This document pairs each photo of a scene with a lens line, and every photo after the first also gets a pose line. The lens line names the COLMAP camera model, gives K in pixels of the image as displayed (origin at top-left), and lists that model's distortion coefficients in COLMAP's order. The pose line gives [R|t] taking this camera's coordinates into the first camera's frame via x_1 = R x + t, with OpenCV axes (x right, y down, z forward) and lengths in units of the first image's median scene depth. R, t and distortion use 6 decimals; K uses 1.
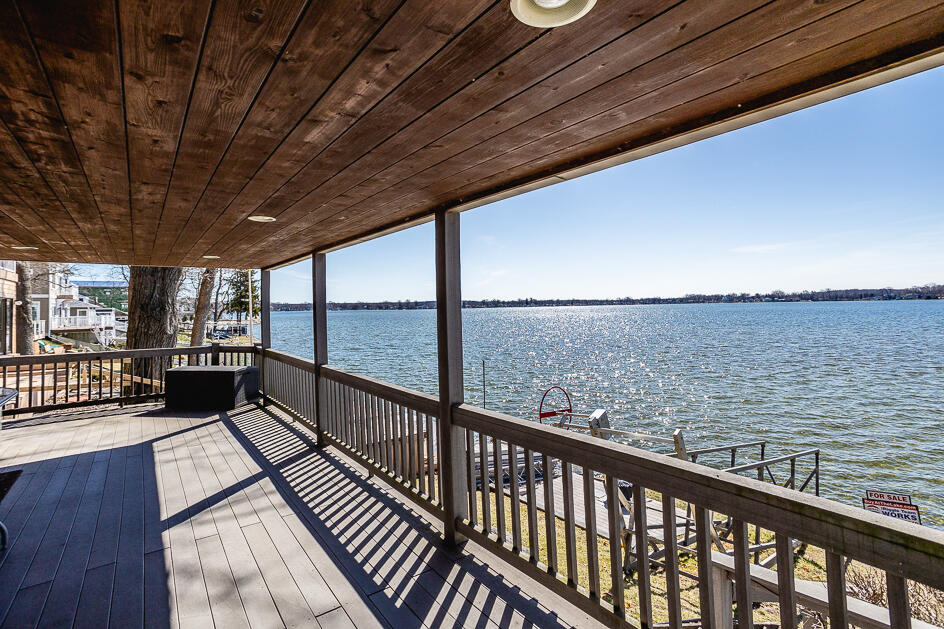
lens RADIAL K [[455.8, 0, 473.5], [0, 455.8, 311.5], [0, 0, 1]] dist [-0.028705, 0.001344]
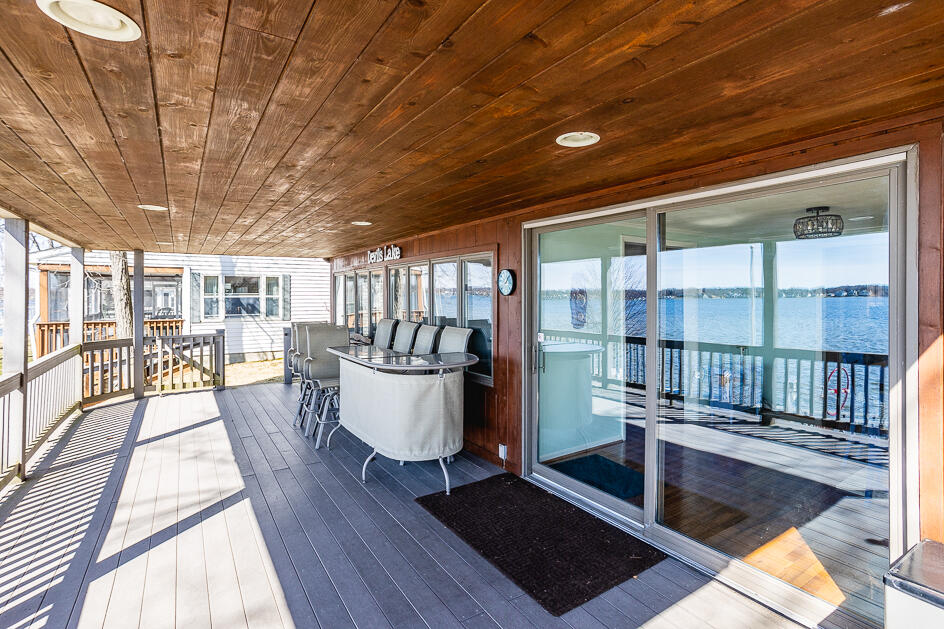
lens RADIAL K [[455.8, 0, 473.2], [0, 455.8, 307.9], [0, 0, 1]] dist [-0.028705, 0.001344]
pose [[-0.998079, 0.010405, 0.061072, -1.229293], [0.011501, 0.999778, 0.017628, 0.023816], [-0.060875, 0.018297, -0.997978, 1.911227]]
